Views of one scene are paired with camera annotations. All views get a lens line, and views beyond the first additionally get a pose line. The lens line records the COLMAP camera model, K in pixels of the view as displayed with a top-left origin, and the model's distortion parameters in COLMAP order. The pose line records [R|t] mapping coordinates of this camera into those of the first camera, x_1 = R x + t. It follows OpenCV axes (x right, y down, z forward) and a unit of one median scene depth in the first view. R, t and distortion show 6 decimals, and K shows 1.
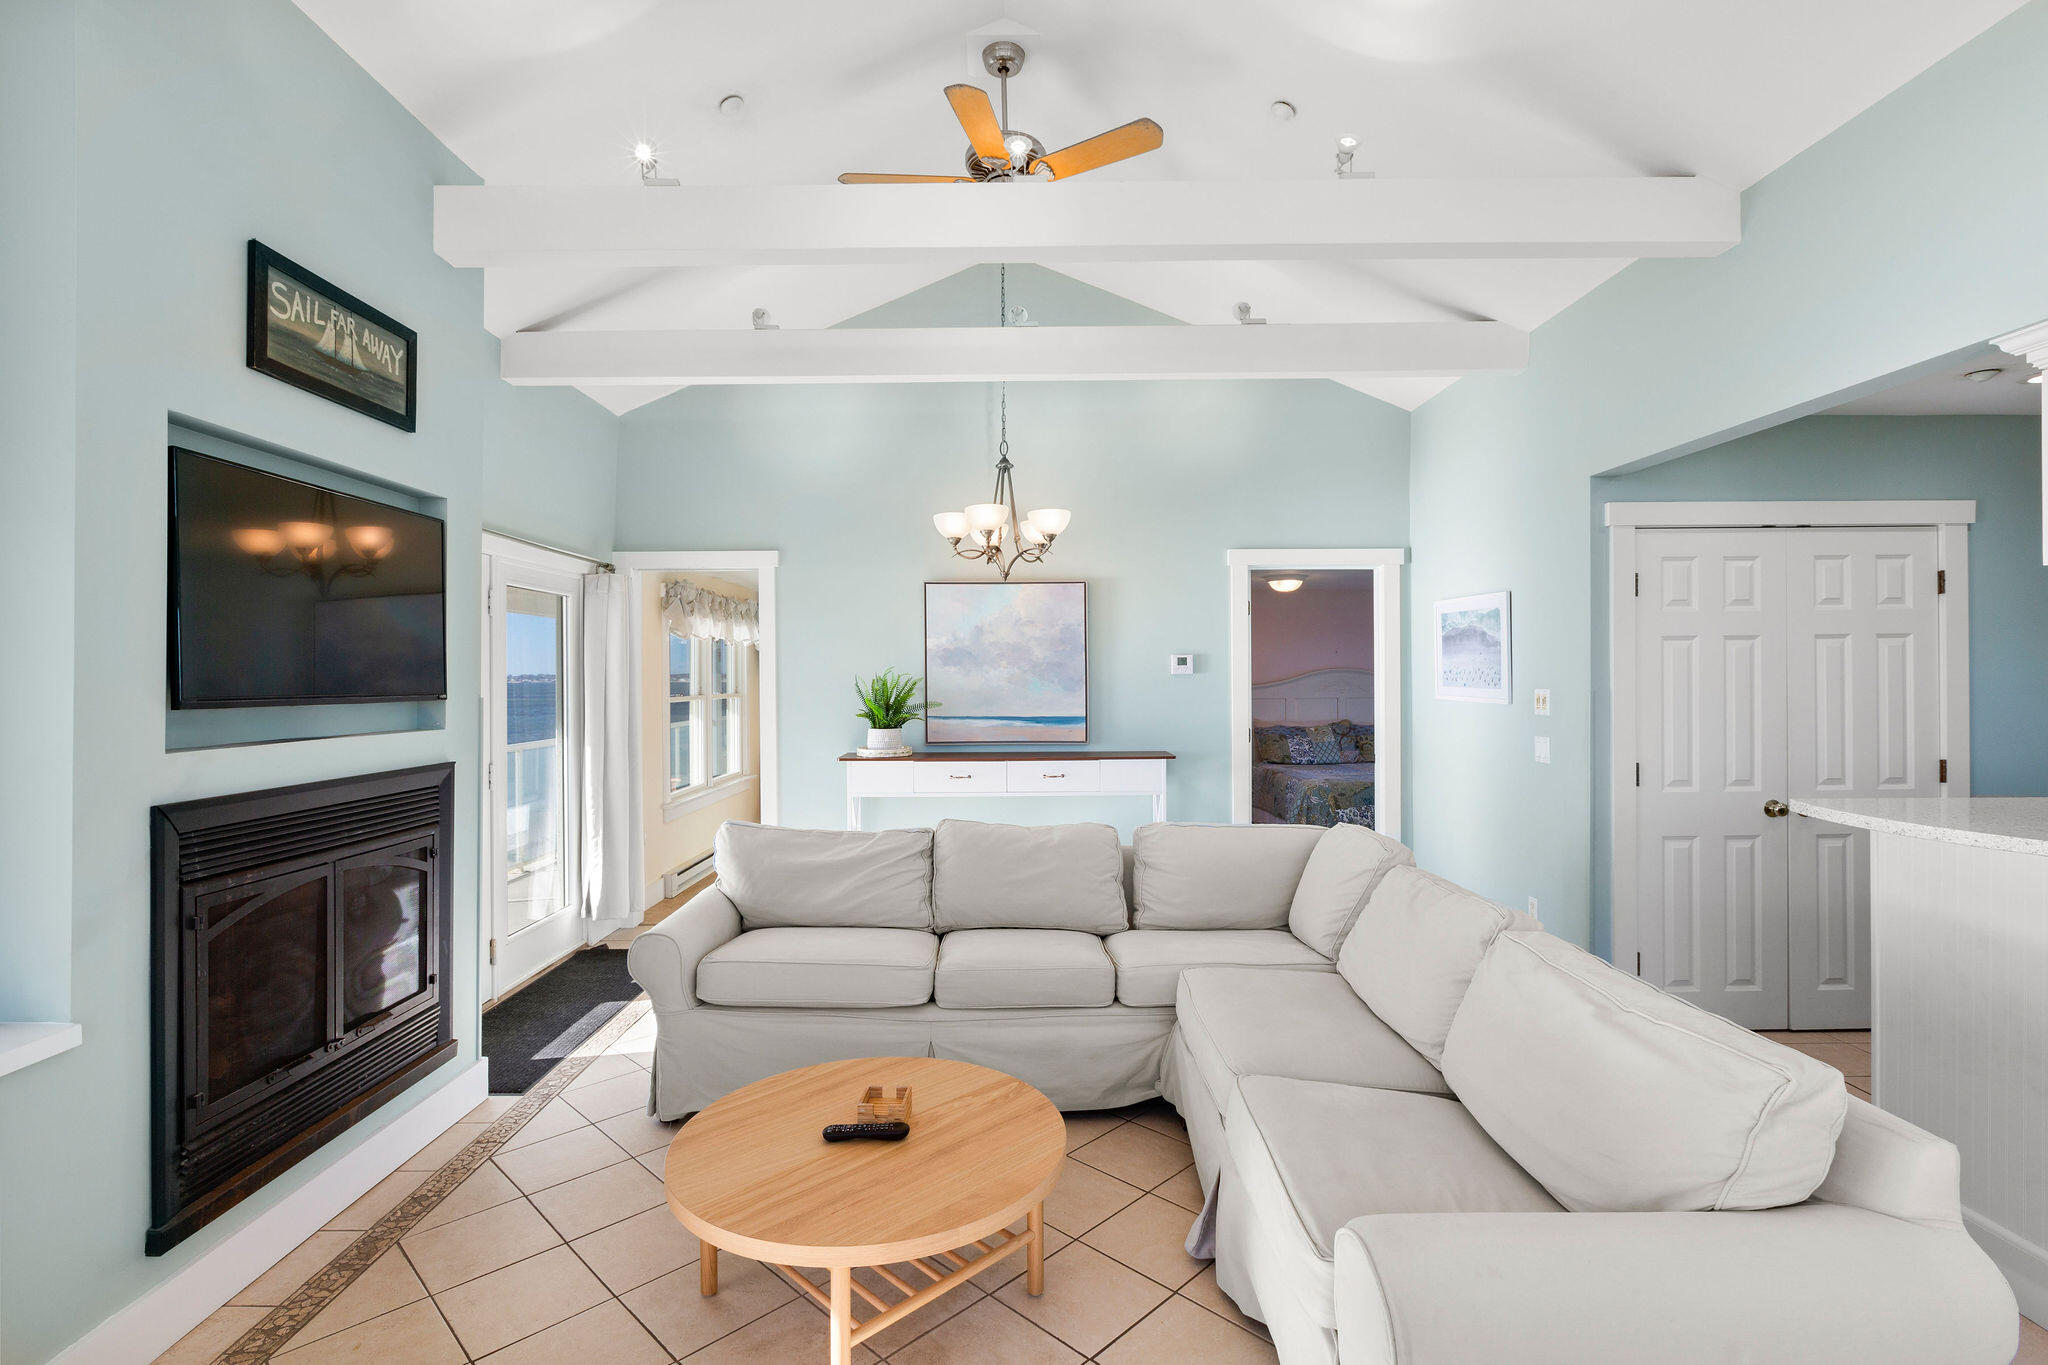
lens RADIAL K [[953.5, 0, 1019.2], [0, 953.5, 680.7], [0, 0, 1]] dist [-0.006173, -0.000809]
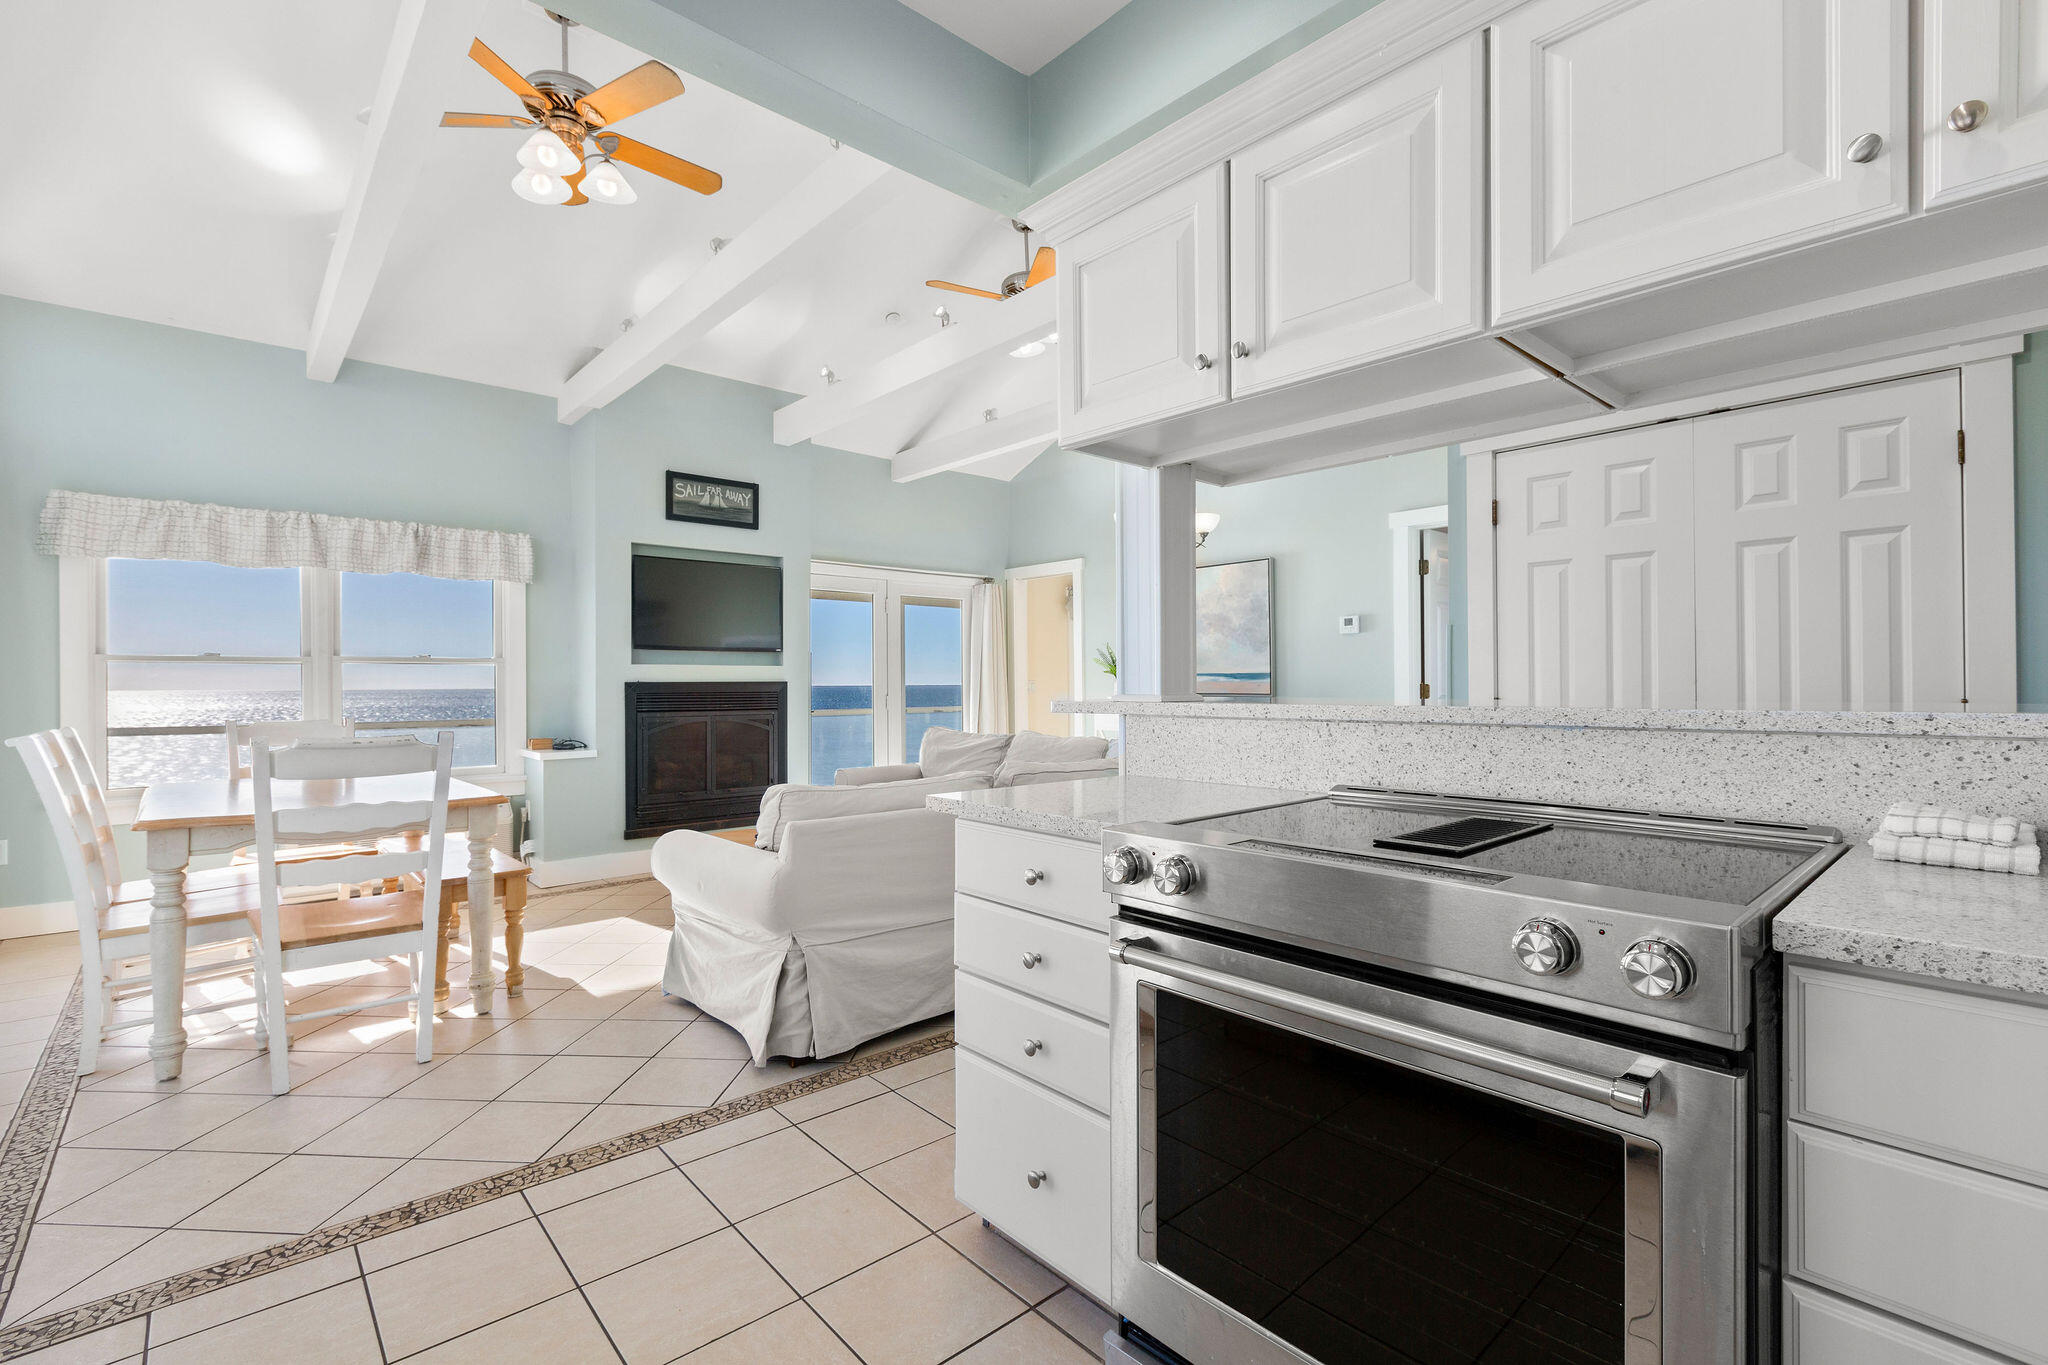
lens RADIAL K [[918.7, 0, 1024.0], [0, 918.7, 684.8], [0, 0, 1]] dist [0.003432, 0.000142]
pose [[0.662950, 0.002603, -0.748659, 1.385225], [0.000435, 0.999992, 0.003861, 0.092242], [0.748663, -0.002886, 0.662944, 0.045930]]
